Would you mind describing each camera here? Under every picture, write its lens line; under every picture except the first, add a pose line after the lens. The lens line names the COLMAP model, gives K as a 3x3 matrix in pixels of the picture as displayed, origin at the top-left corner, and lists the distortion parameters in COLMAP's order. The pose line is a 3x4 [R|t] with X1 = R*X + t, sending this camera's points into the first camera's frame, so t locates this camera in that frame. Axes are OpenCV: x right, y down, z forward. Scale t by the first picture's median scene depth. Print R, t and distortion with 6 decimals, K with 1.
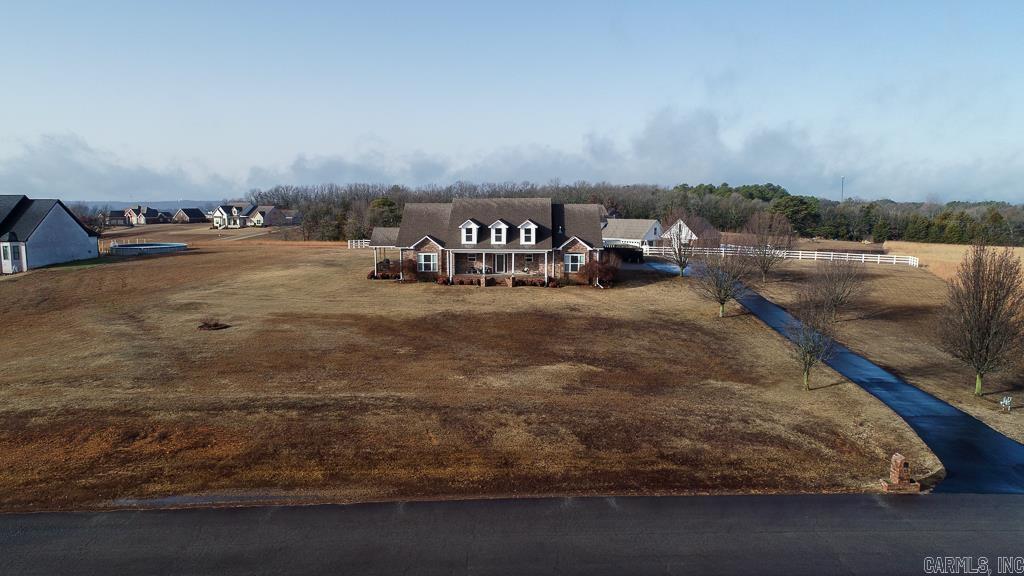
lens RADIAL K [[730.0, 0, 512.0], [0, 730.0, 288.0], [0, 0, 1]] dist [-0.000747, 0.001506]
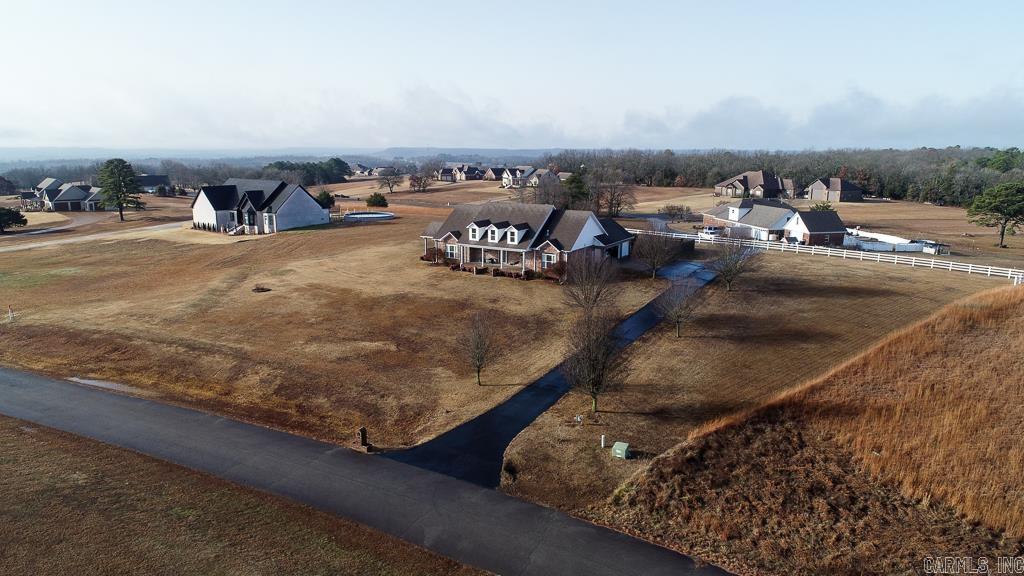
lens RADIAL K [[684.9, 0, 512.0], [0, 684.9, 288.0], [0, 0, 1]] dist [-0.001632, -0.000202]
pose [[0.882739, 0.100316, -0.459030, 0.571805], [-0.062600, 0.993343, 0.096701, -0.097976], [0.465675, -0.056627, 0.883142, -0.066138]]
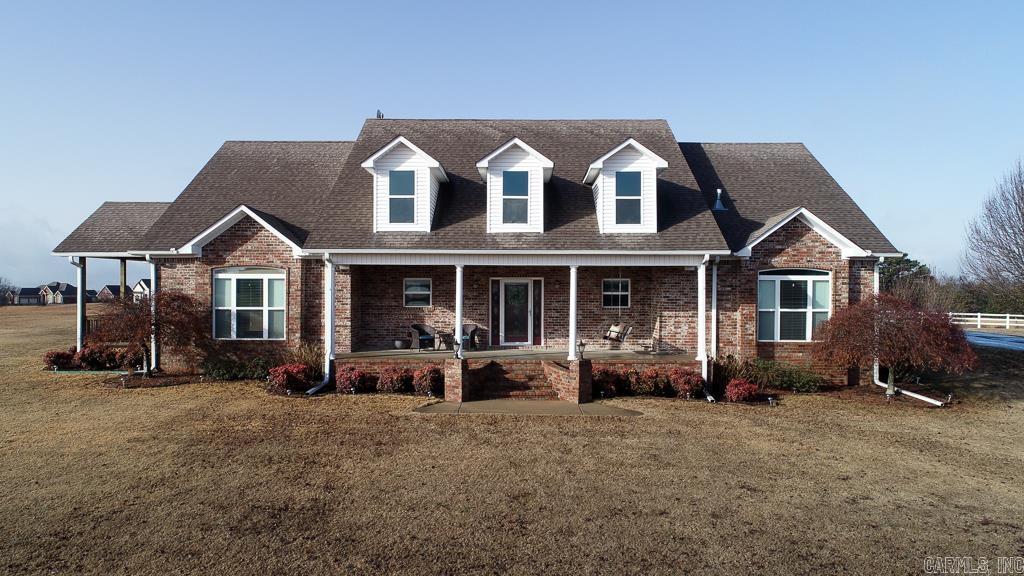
lens RADIAL K [[707.8, 0, 512.0], [0, 707.8, 288.0], [0, 0, 1]] dist [-0.005674, -0.003405]
pose [[0.999485, 0.001428, 0.032062, -0.027420], [0.002559, 0.992281, -0.123985, -0.009332], [-0.031991, 0.124003, 0.991766, 0.742424]]
